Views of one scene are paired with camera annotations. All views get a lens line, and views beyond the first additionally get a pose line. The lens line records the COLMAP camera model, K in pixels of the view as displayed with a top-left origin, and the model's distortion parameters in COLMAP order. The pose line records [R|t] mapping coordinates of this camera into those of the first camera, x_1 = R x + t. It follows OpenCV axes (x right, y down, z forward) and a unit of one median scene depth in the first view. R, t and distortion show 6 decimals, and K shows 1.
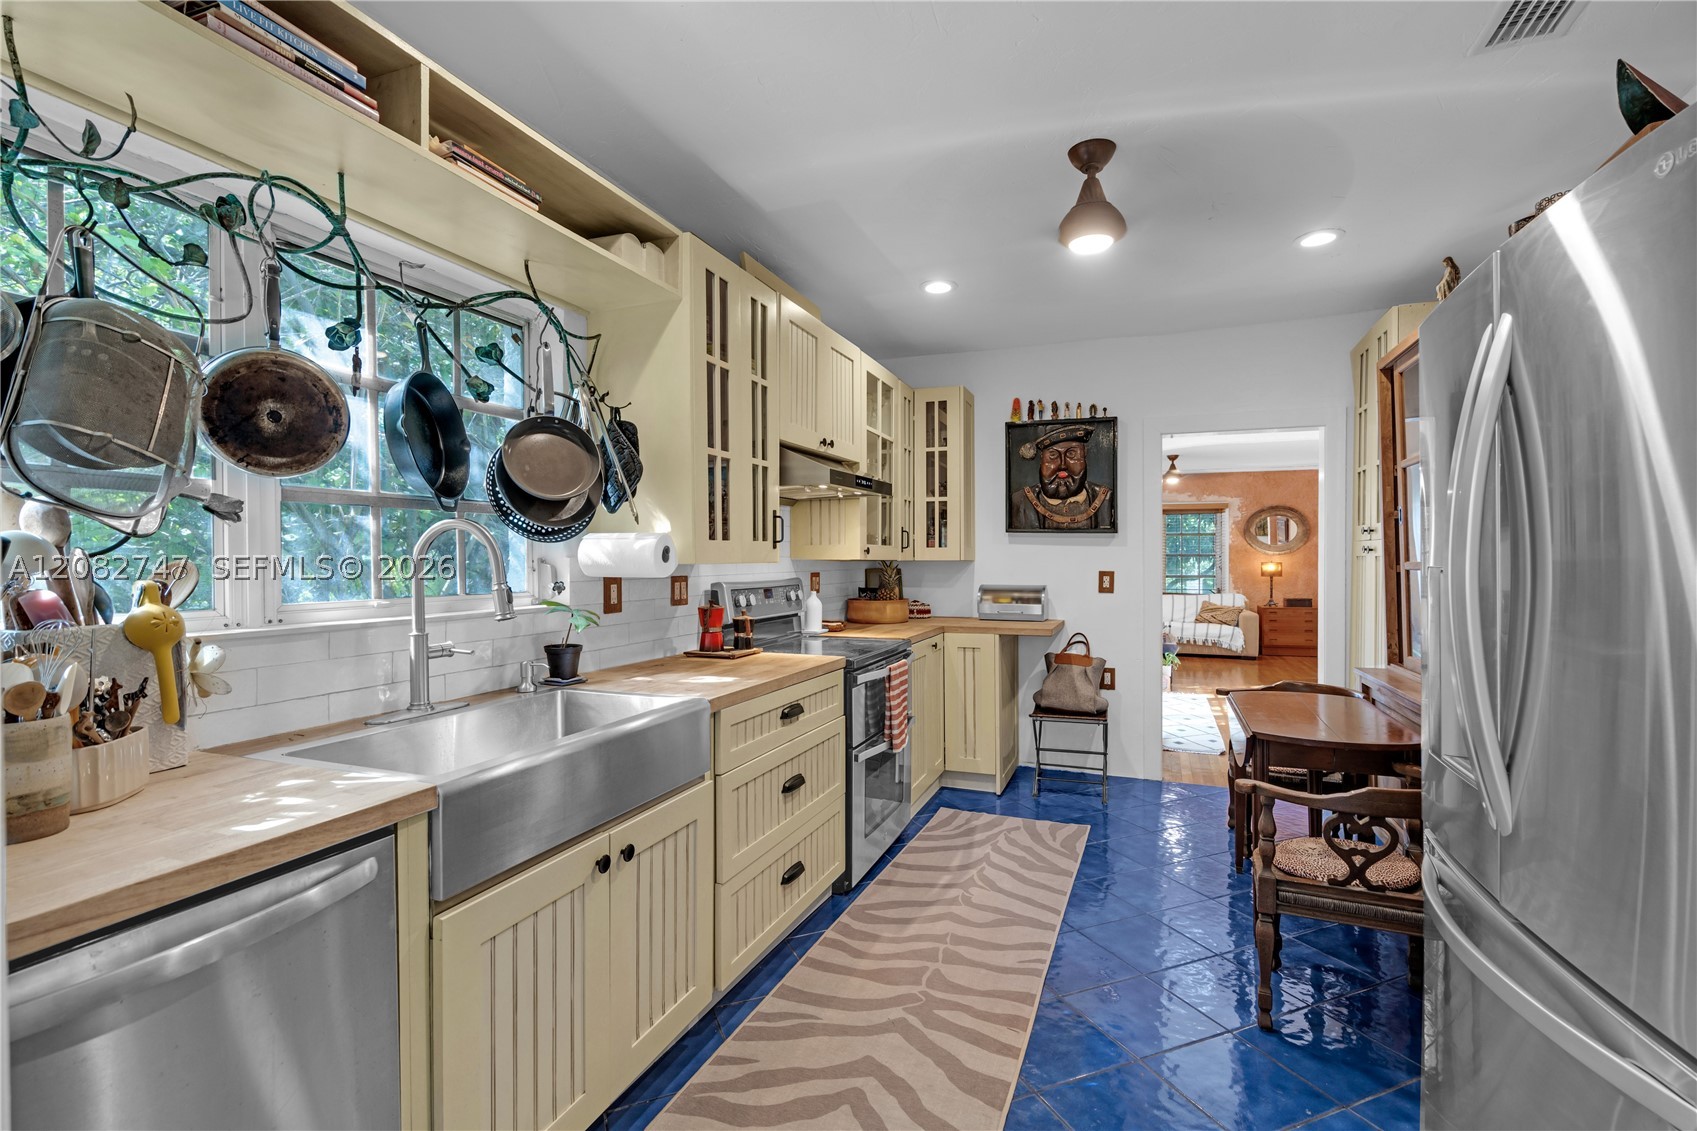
lens RADIAL K [[774.4, 0, 848.0], [0, 774.4, 572.1], [0, 0, 1]] dist [-0.001354, 0.002081]
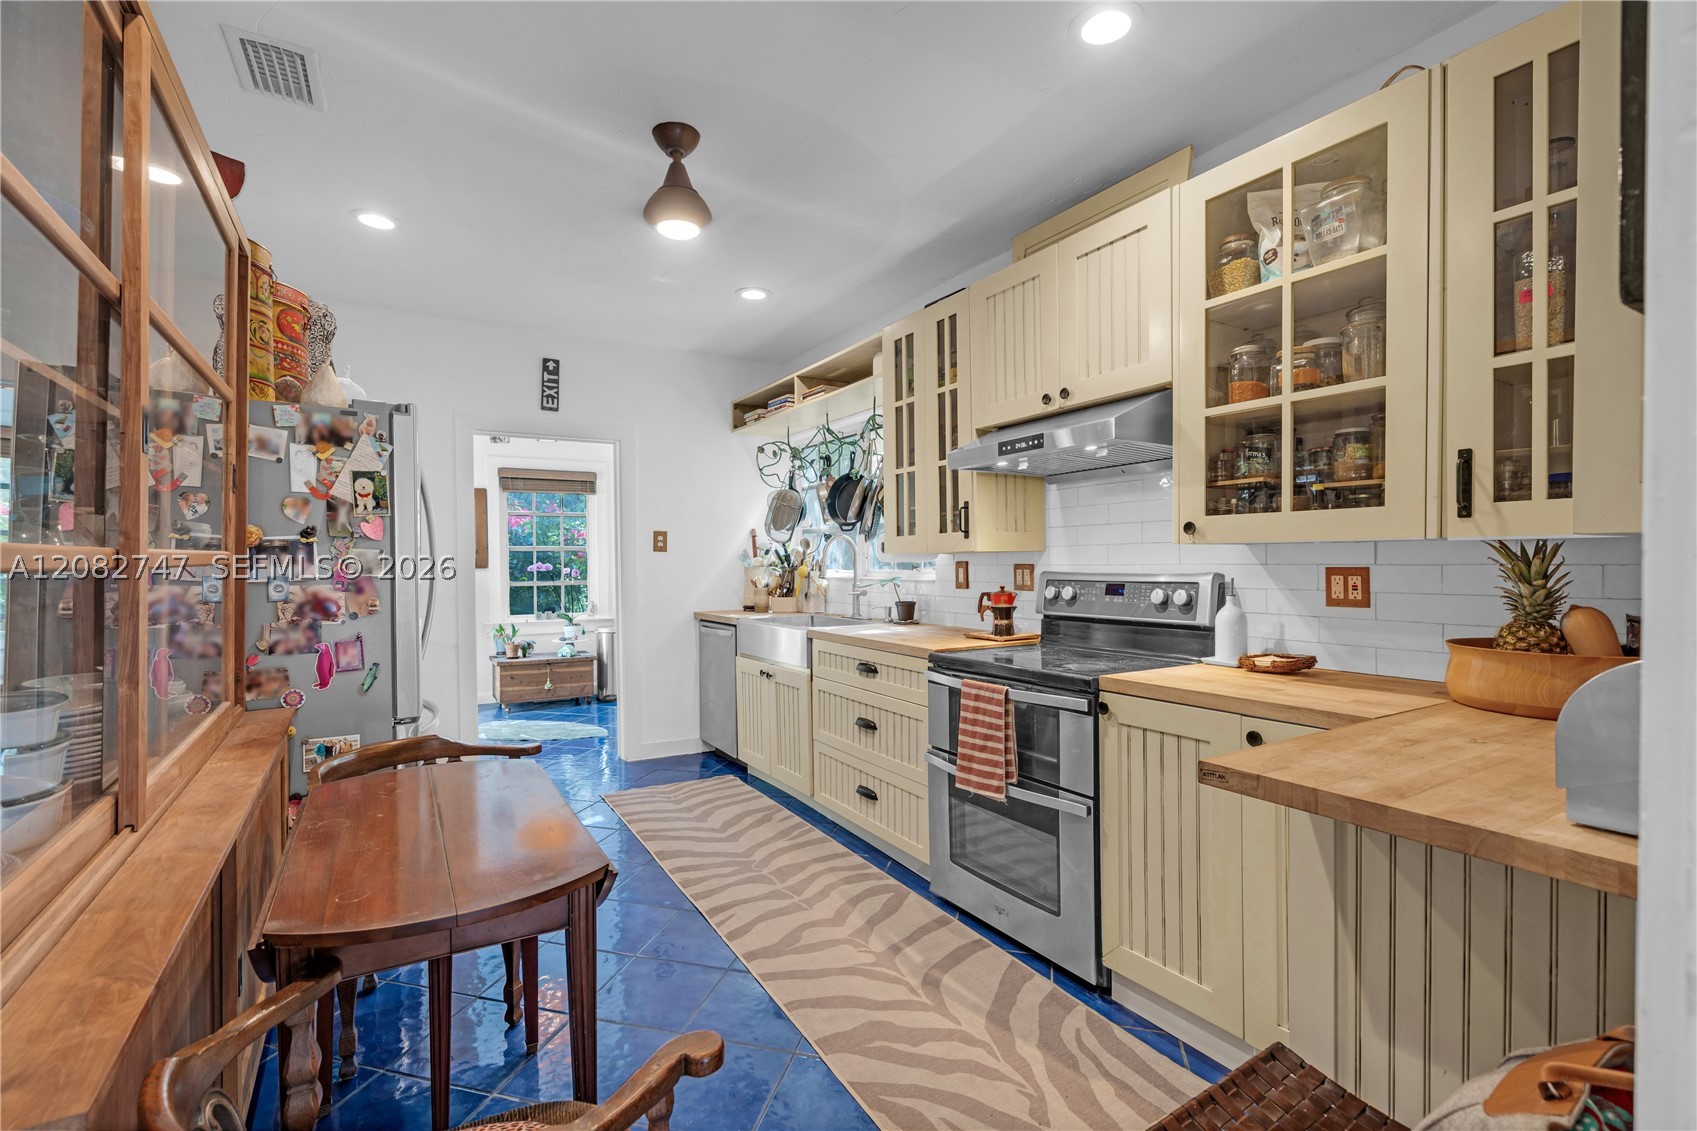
lens RADIAL K [[774.4, 0, 844.4], [0, 774.4, 558.5], [0, 0, 1]] dist [-0.001354, 0.002081]
pose [[-0.618898, 0.004113, -0.785460, 0.880044], [0.001638, 0.999991, 0.003946, -0.007615], [0.785469, 0.001155, -0.618899, 1.610309]]
